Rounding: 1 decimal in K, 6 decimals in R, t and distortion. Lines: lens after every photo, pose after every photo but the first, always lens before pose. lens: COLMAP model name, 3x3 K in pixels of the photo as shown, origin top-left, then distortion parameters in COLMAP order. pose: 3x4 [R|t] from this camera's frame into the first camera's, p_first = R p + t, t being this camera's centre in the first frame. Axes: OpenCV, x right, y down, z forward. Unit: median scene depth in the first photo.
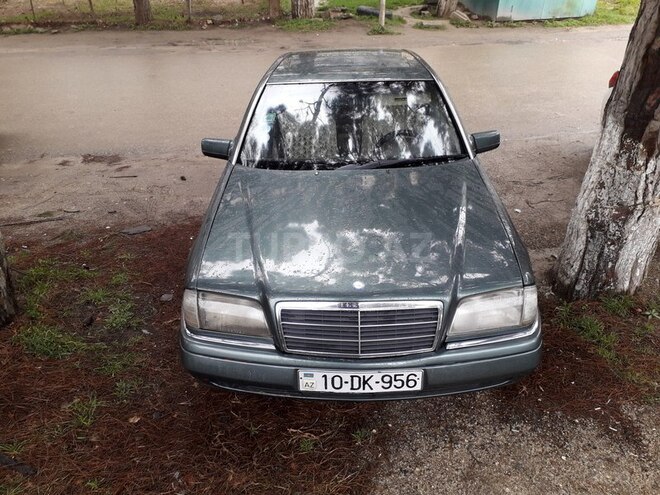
lens RADIAL K [[526.3, 0, 330.0], [0, 526.3, 247.5], [0, 0, 1]] dist [0.005159, -0.008564]
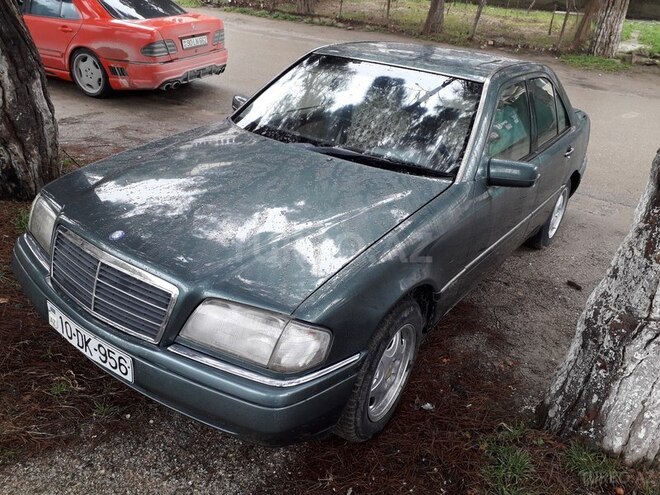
lens RADIAL K [[526.3, 0, 330.0], [0, 526.3, 247.5], [0, 0, 1]] dist [0.005159, -0.008564]
pose [[0.815032, 0.337573, -0.470921, 0.537890], [-0.361196, 0.931516, 0.042616, -0.051174], [0.453057, 0.135361, 0.881145, 0.288334]]
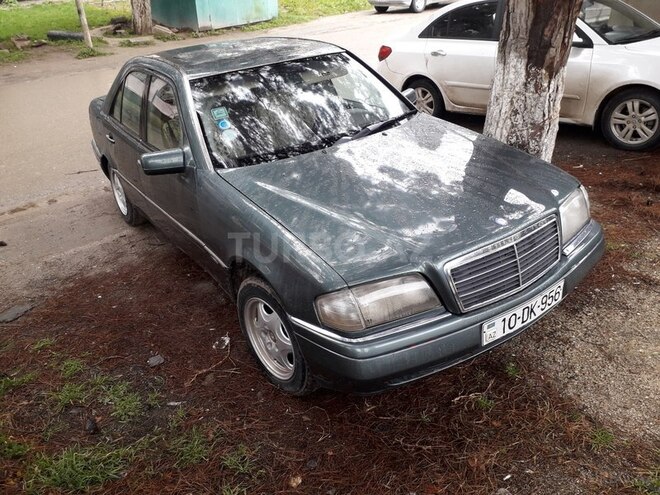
lens RADIAL K [[518.7, 0, 330.0], [0, 518.7, 247.5], [0, 0, 1]] dist [0.004931, -0.003275]
pose [[0.819528, -0.305643, 0.484722, -0.505664], [0.319794, 0.945847, 0.055725, -0.029010], [-0.475505, 0.109343, 0.872891, 0.211802]]
